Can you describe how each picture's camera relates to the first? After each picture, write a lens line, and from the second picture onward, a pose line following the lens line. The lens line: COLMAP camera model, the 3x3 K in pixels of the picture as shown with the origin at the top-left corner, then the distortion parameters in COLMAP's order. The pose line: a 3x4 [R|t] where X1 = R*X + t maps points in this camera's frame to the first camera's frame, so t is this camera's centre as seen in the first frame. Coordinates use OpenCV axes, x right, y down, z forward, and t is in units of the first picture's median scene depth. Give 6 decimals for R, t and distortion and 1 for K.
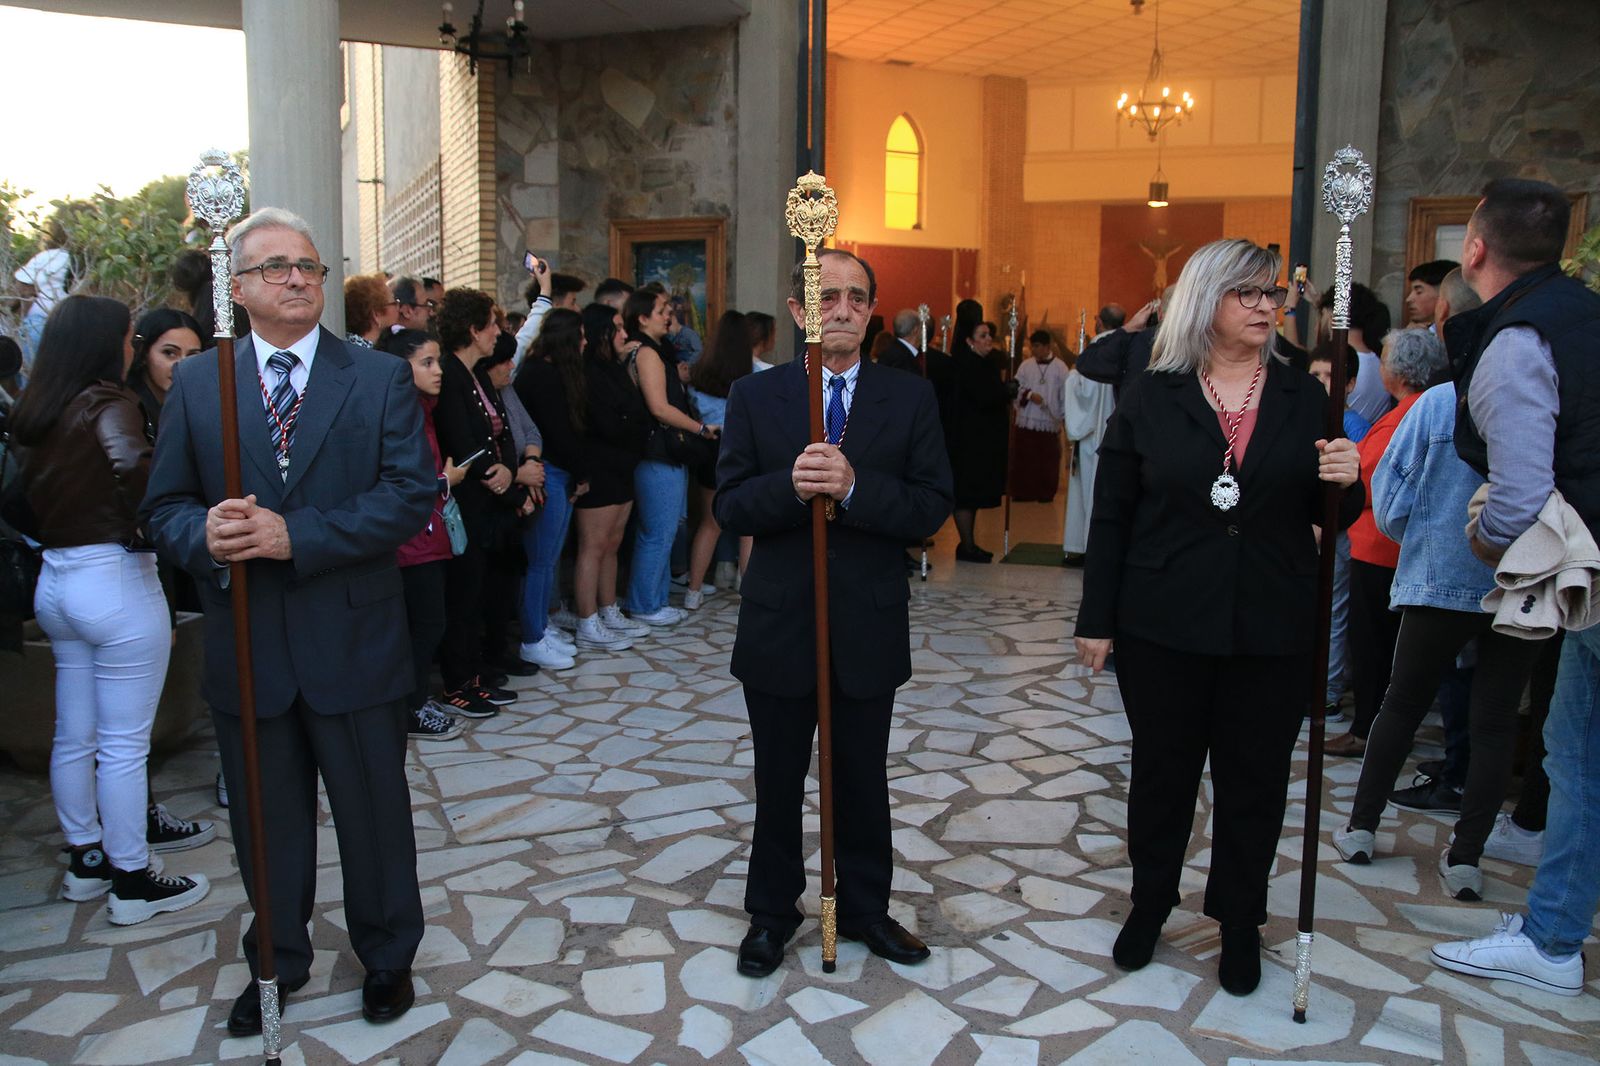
lens RADIAL K [[1240.0, 0, 800.0], [0, 1240.0, 533.0], [0, 0, 1]] dist [-0.129753, 0.118809]
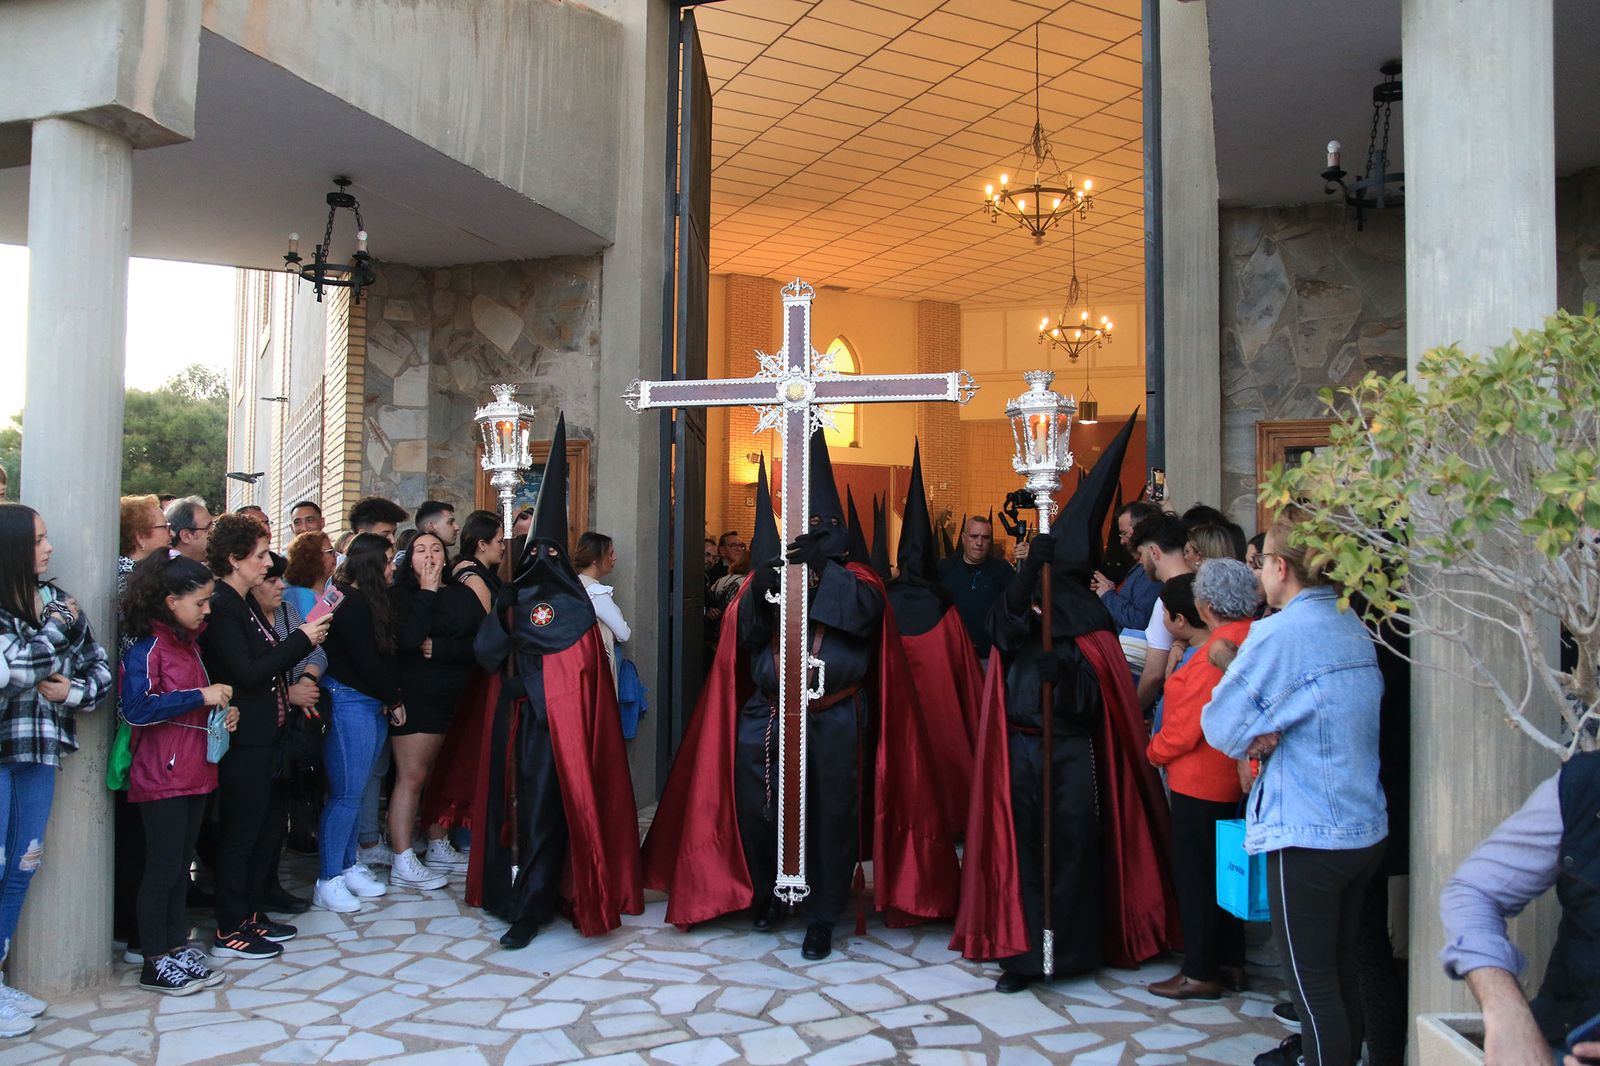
lens RADIAL K [[1240.0, 0, 800.0], [0, 1240.0, 533.0], [0, 0, 1]] dist [-0.129753, 0.118809]
pose [[0.999640, 0.002682, 0.026715, 0.098995], [0.001895, 0.985473, -0.169822, -0.015128], [-0.026782, 0.169811, 0.985113, 0.025766]]
